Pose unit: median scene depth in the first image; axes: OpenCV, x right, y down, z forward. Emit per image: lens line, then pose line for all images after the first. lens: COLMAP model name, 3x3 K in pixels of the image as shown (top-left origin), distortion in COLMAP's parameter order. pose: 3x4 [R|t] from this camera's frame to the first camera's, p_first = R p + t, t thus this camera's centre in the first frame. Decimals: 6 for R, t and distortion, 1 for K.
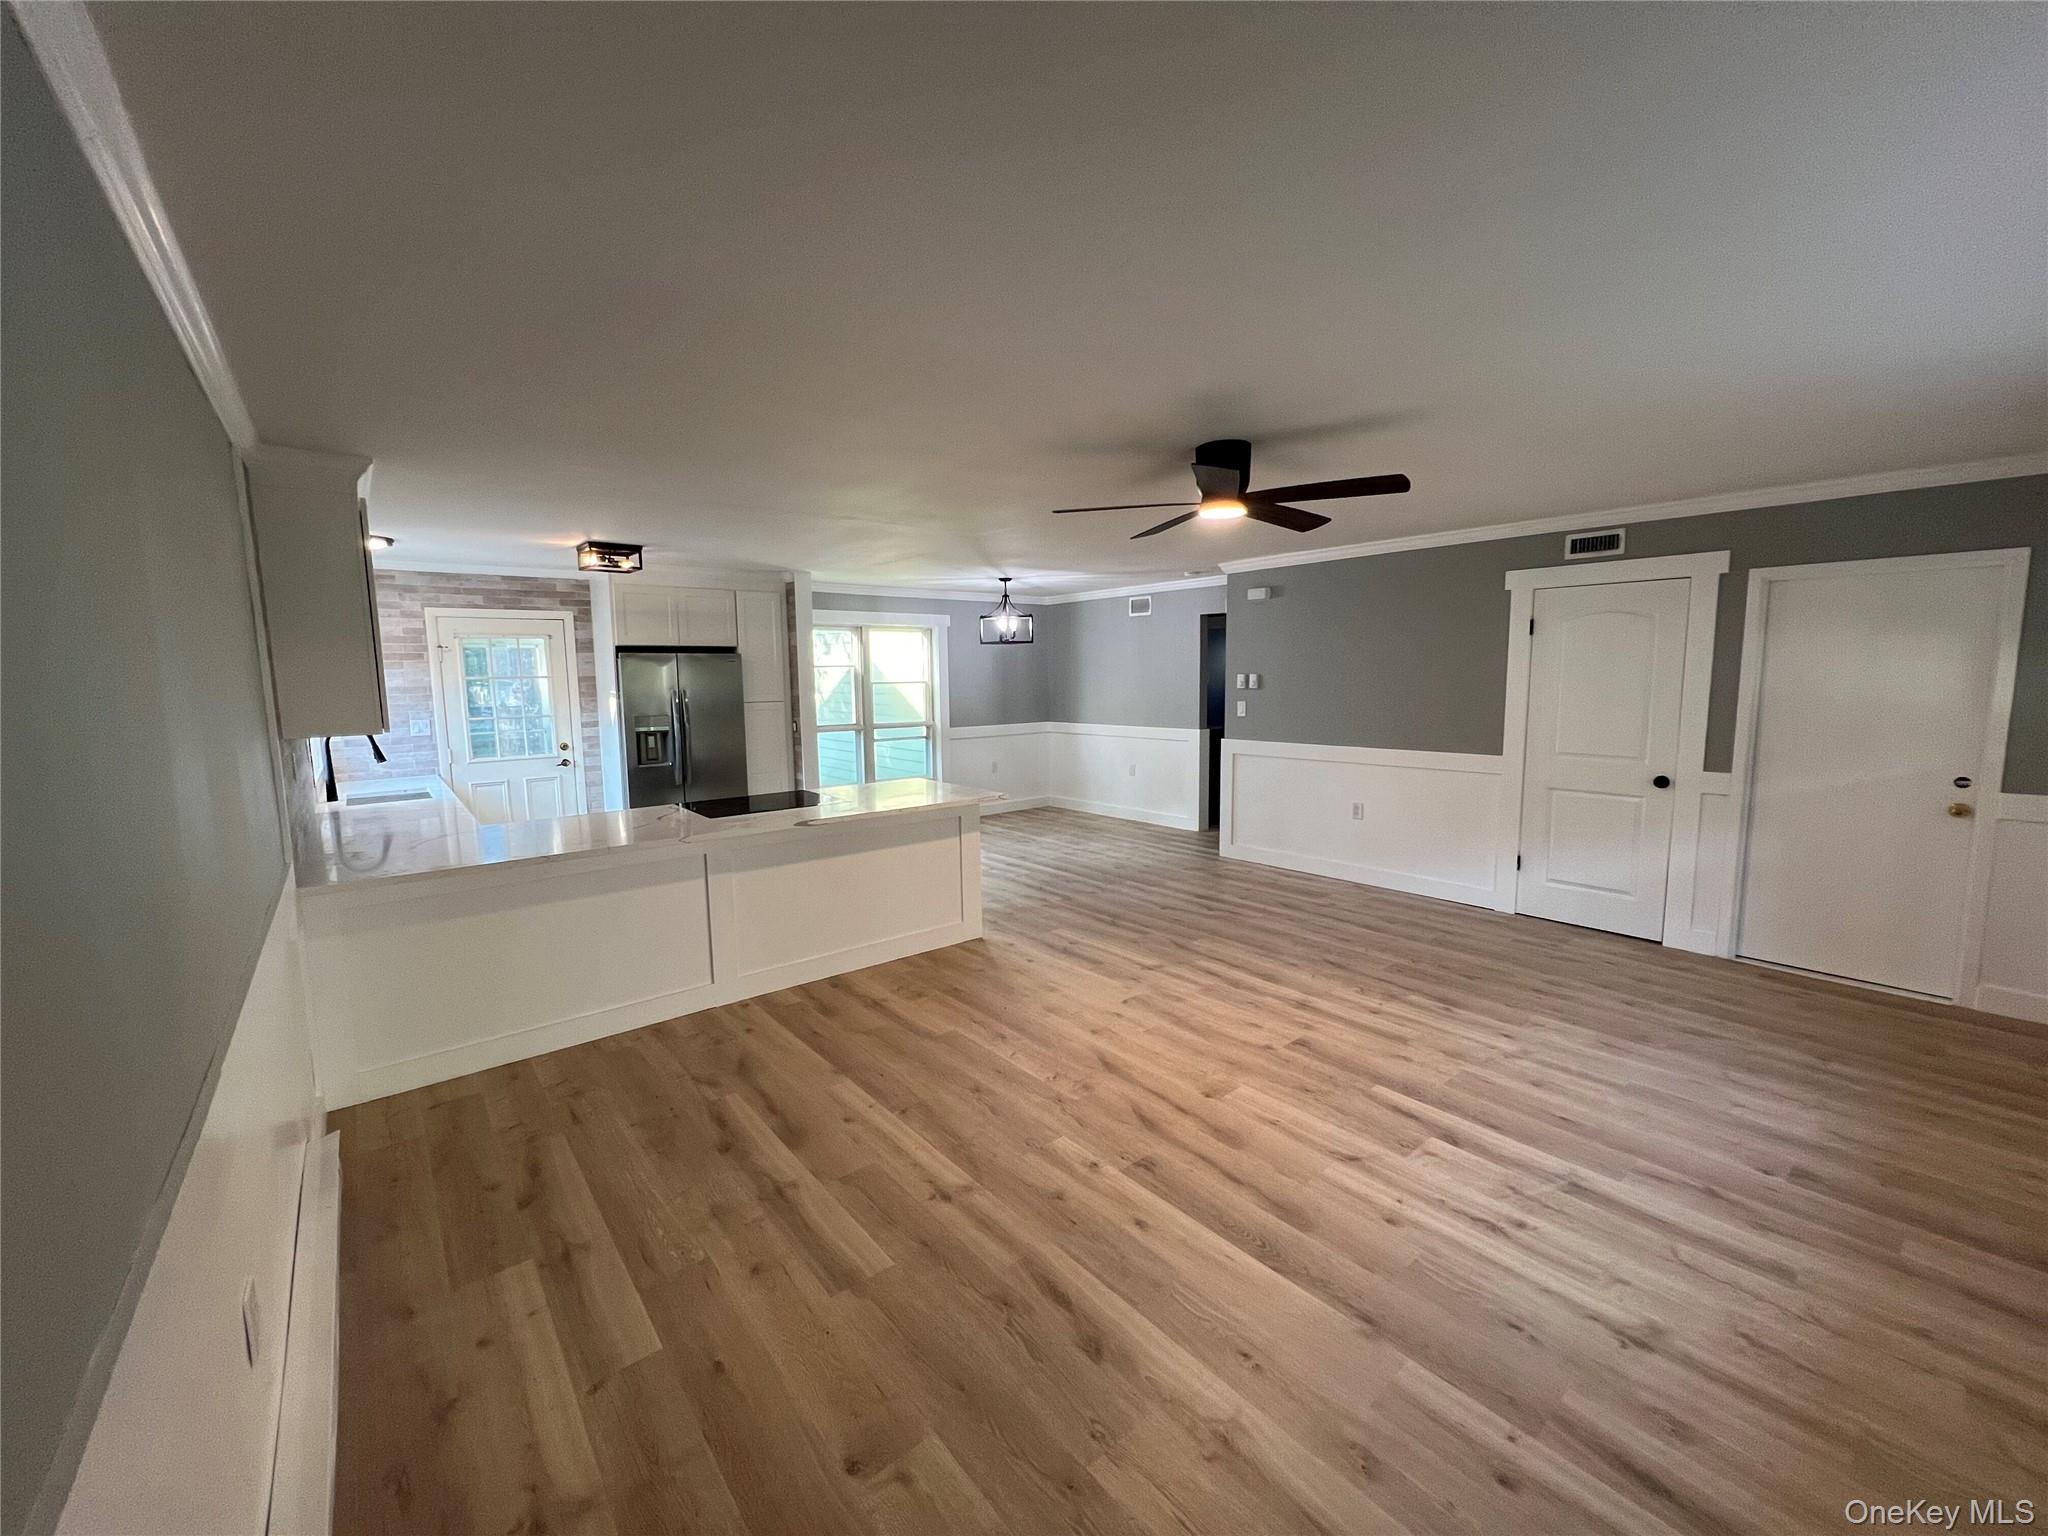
lens RADIAL K [[818.2, 0, 1021.3], [0, 818.2, 753.6], [0, 0, 1]] dist [-0.000612, 0.000532]
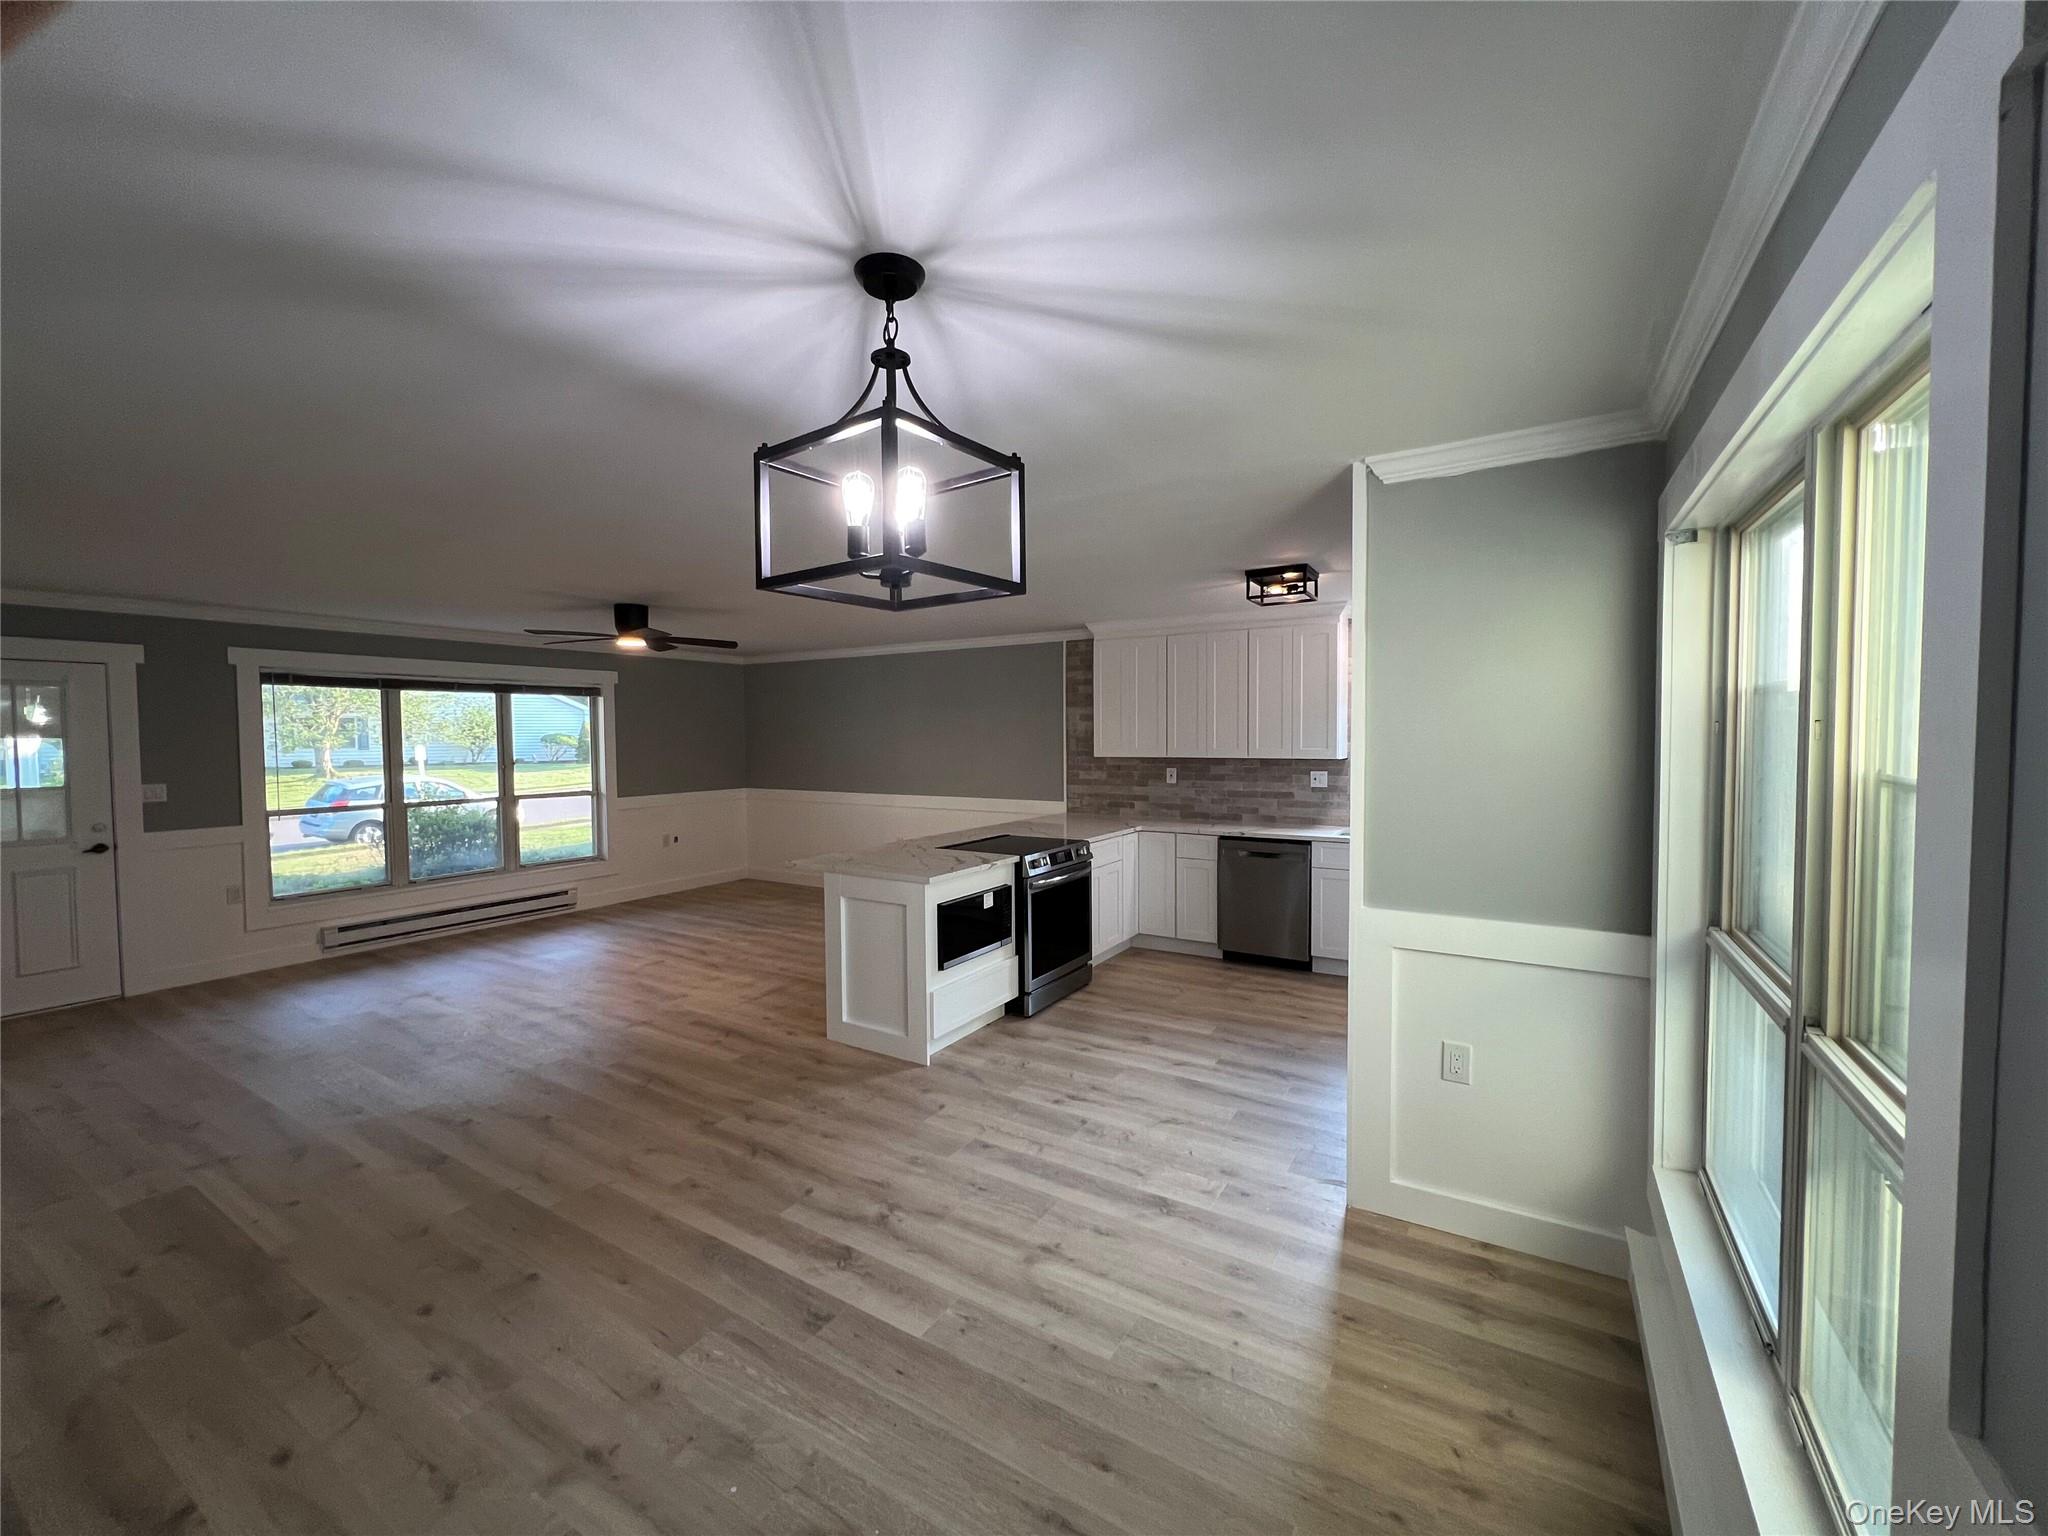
lens RADIAL K [[818.2, 0, 1019.2], [0, 818.2, 761.1], [0, 0, 1]] dist [-0.000612, 0.000532]
pose [[-0.944816, 0.034041, -0.325828, 0.043022], [-0.010852, 0.990789, 0.134981, -0.252587], [0.327422, 0.131068, -0.935744, 2.527421]]
